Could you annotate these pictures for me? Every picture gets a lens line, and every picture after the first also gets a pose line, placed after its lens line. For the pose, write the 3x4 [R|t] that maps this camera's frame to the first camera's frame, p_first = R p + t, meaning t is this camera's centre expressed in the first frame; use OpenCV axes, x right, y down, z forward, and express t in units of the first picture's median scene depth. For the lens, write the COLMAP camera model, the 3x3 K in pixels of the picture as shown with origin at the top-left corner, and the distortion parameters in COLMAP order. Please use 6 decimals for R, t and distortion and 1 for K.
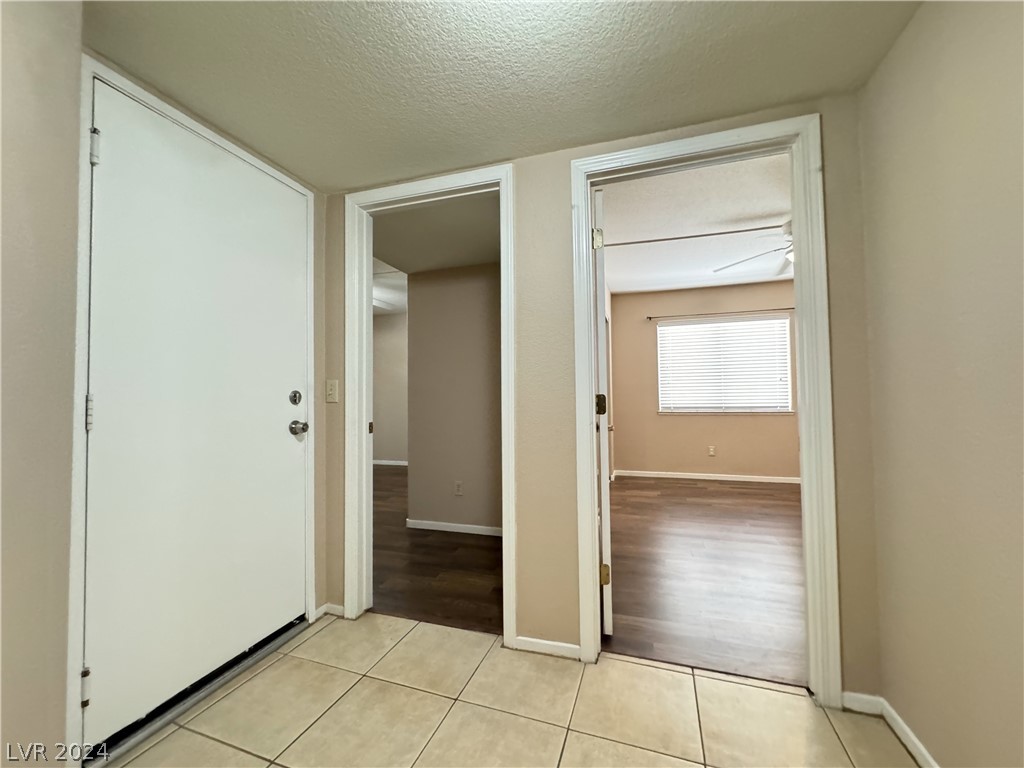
lens RADIAL K [[411.9, 0, 508.5], [0, 411.9, 383.6], [0, 0, 1]] dist [-0.001979, -0.000016]
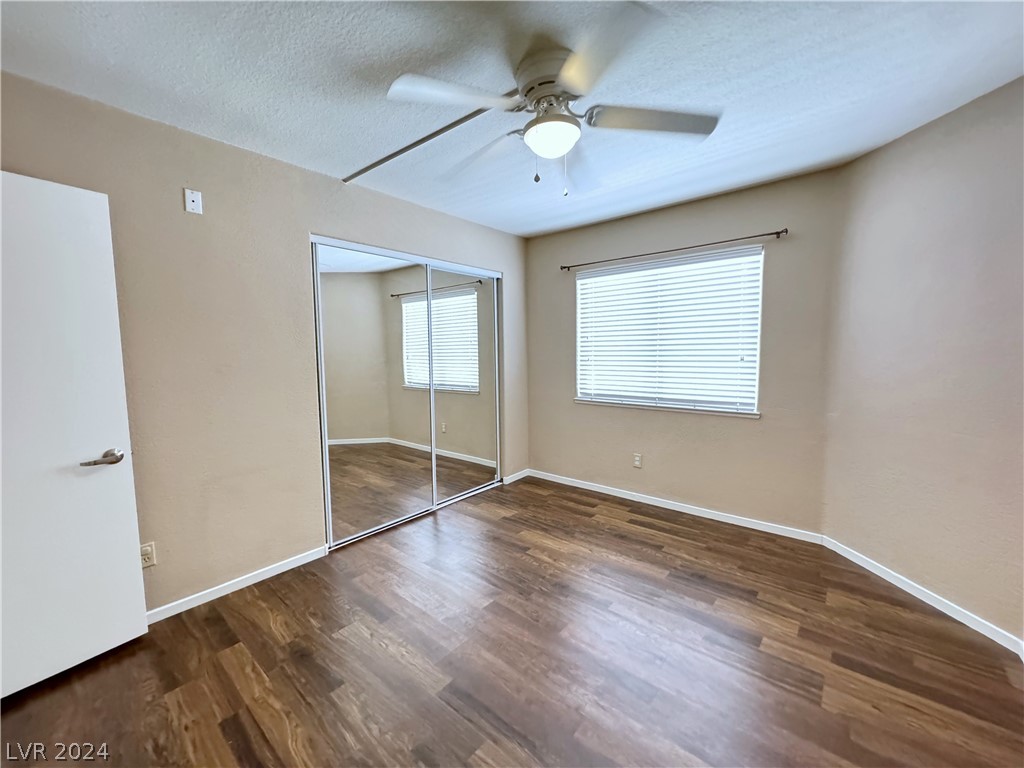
lens RADIAL K [[411.9, 0, 513.7], [0, 411.9, 384.4], [0, 0, 1]] dist [-0.001979, -0.000016]
pose [[0.923976, 0.034797, -0.380864, 0.555168], [0.010564, 0.993150, 0.116367, -0.044435], [0.382304, -0.111544, 0.917279, 0.303030]]
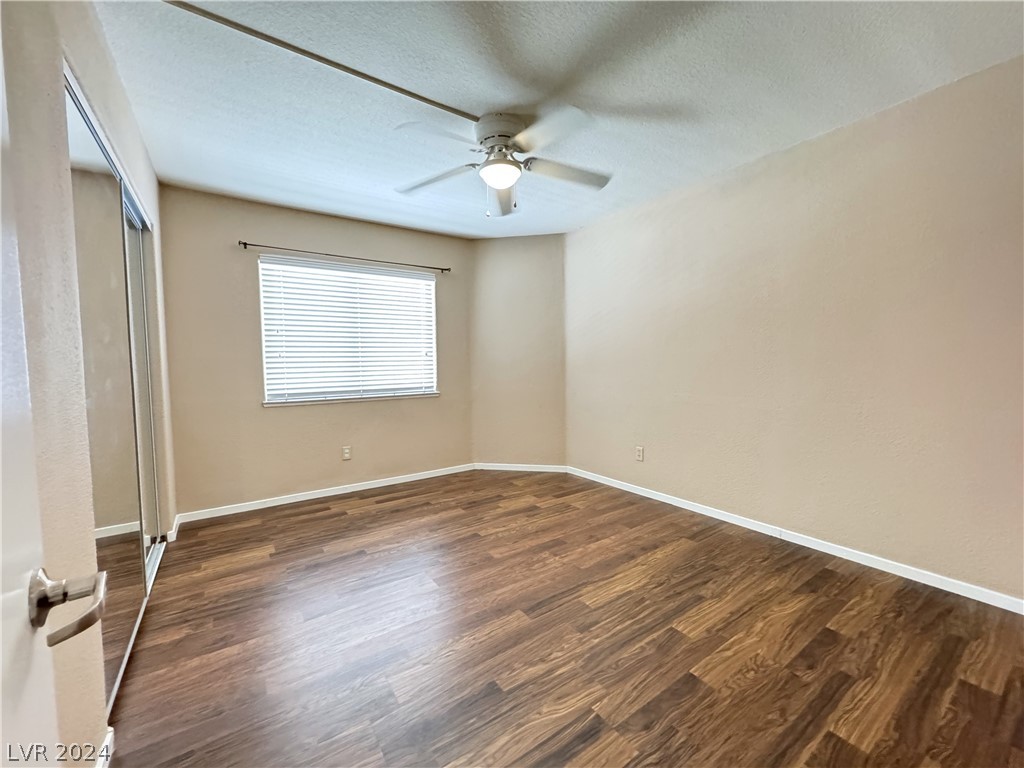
lens RADIAL K [[411.9, 0, 513.1], [0, 411.9, 384.3], [0, 0, 1]] dist [-0.001979, -0.000016]
pose [[0.605298, -0.038554, 0.795065, 0.105787], [-0.018350, 0.997885, 0.062359, -0.004239], [-0.795787, -0.052335, 0.603310, 0.345669]]
